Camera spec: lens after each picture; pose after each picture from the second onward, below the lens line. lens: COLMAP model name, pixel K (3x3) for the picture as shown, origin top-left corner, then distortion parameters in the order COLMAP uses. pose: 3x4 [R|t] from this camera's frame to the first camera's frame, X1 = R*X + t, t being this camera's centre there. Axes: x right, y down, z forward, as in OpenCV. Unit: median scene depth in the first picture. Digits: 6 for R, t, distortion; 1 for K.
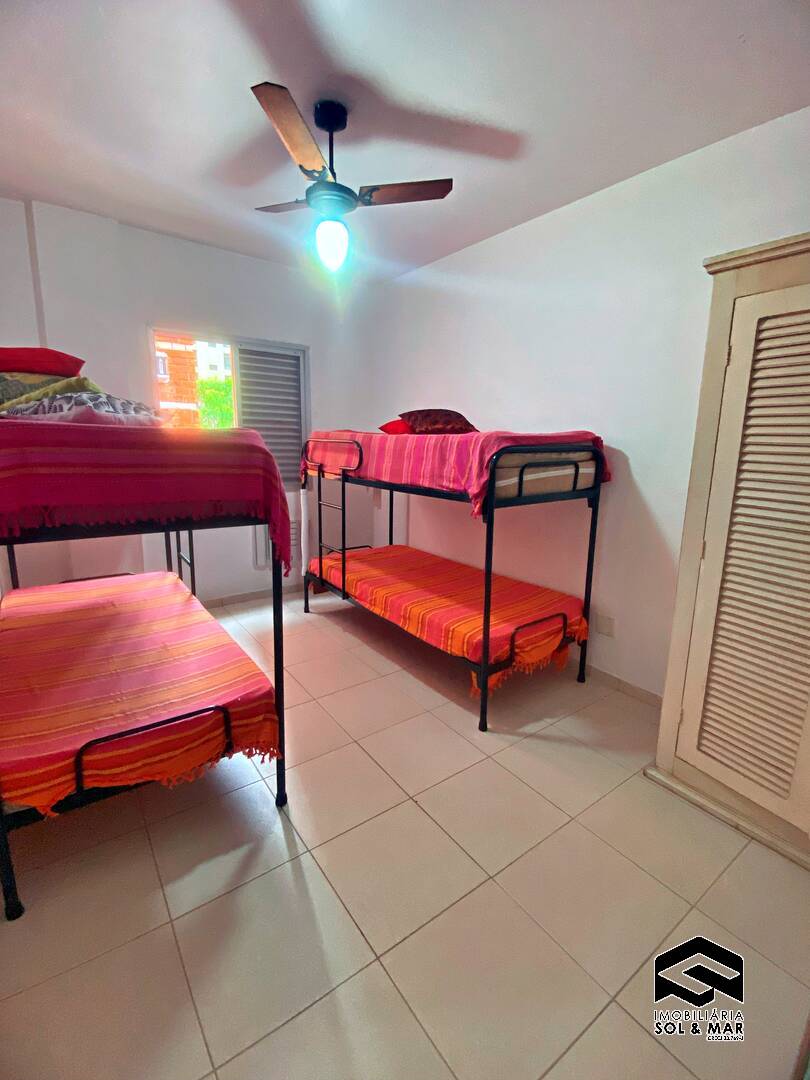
lens RADIAL K [[479.0, 0, 411.1], [0, 479.0, 536.0], [0, 0, 1]] dist [0.022041, -0.022075]
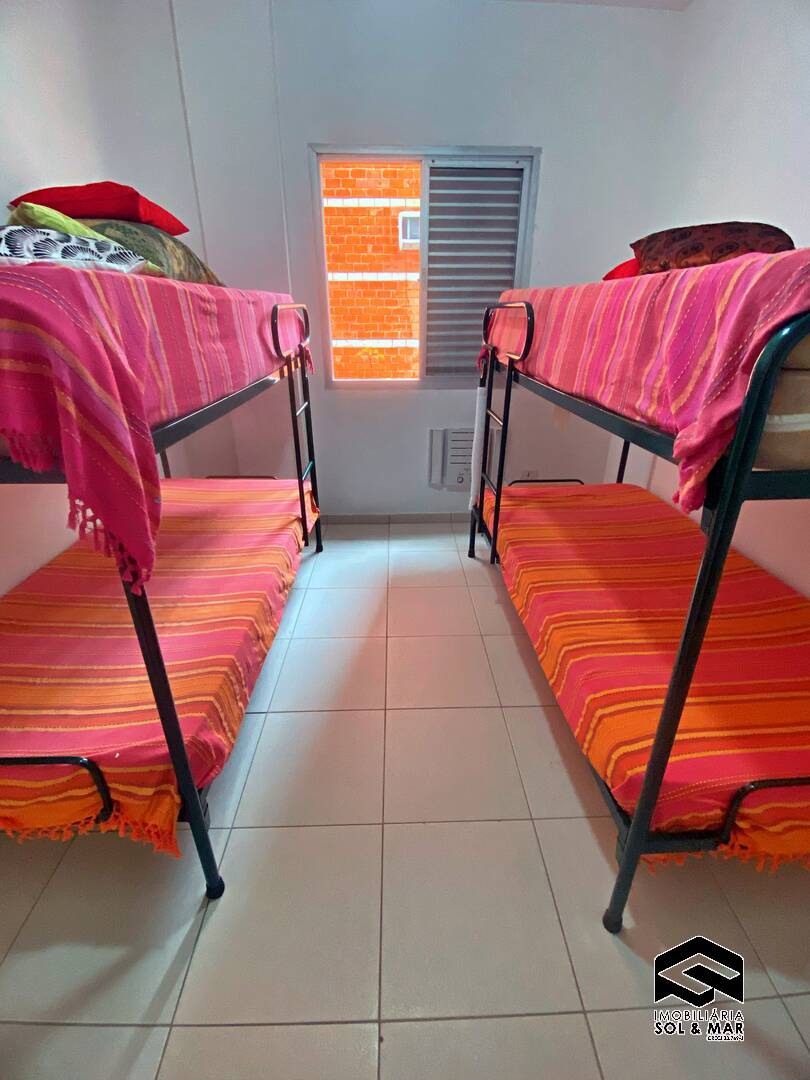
lens RADIAL K [[479.0, 0, 411.1], [0, 479.0, 536.0], [0, 0, 1]] dist [0.022041, -0.022075]
pose [[0.820299, 0.220720, -0.527629, 0.161259], [-0.096424, 0.962699, 0.252810, -0.091396], [0.563748, -0.156504, 0.810984, 0.577982]]
